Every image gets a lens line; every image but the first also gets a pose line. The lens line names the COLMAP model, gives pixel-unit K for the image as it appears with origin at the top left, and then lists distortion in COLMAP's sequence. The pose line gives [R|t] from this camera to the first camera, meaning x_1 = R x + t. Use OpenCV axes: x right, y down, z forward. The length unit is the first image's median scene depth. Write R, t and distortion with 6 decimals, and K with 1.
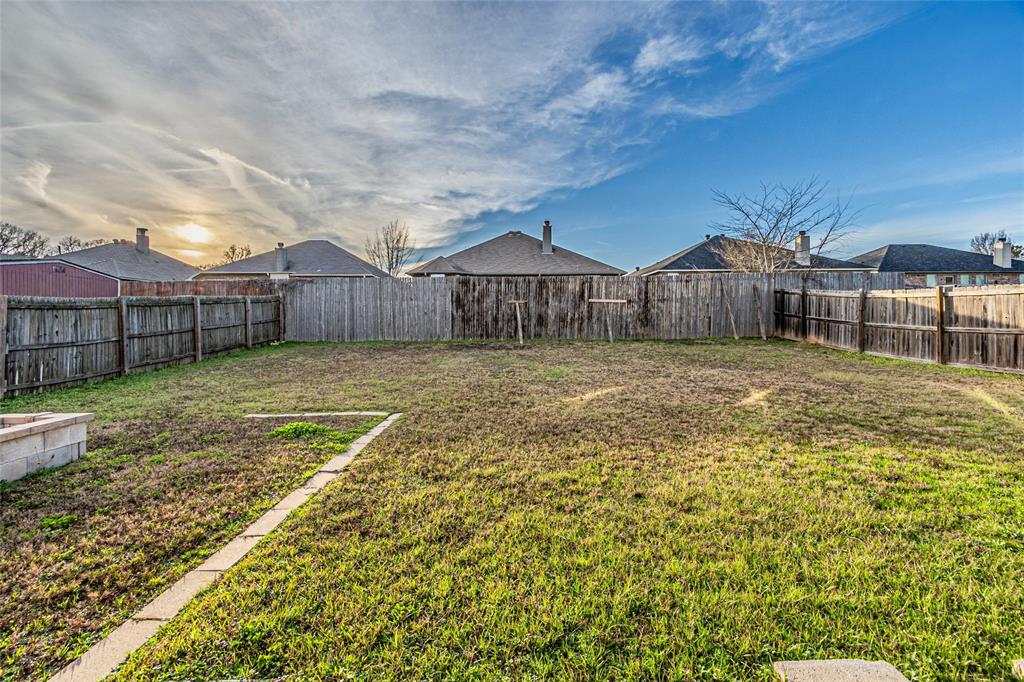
lens RADIAL K [[449.3, 0, 519.1], [0, 449.3, 302.0], [0, 0, 1]] dist [0.009211, -0.002651]
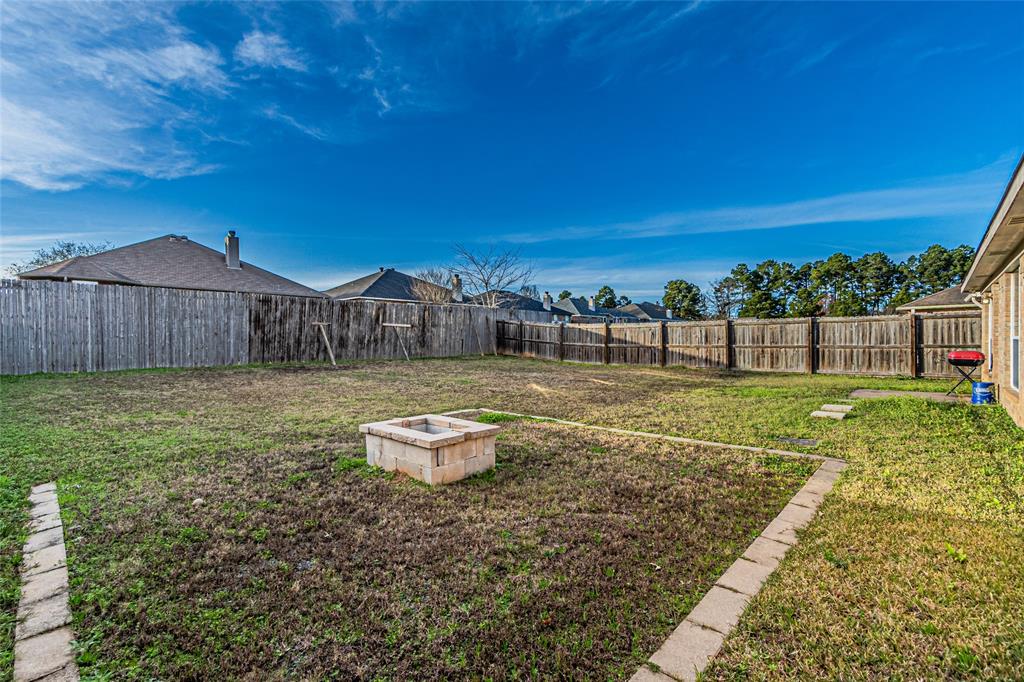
lens RADIAL K [[449.3, 0, 509.4], [0, 449.3, 344.7], [0, 0, 1]] dist [0.009211, -0.002651]
pose [[0.694369, -0.004777, 0.719603, -0.419394], [-0.023180, 0.999311, 0.029002, 0.007186], [-0.719246, -0.036819, 0.693779, 0.000824]]
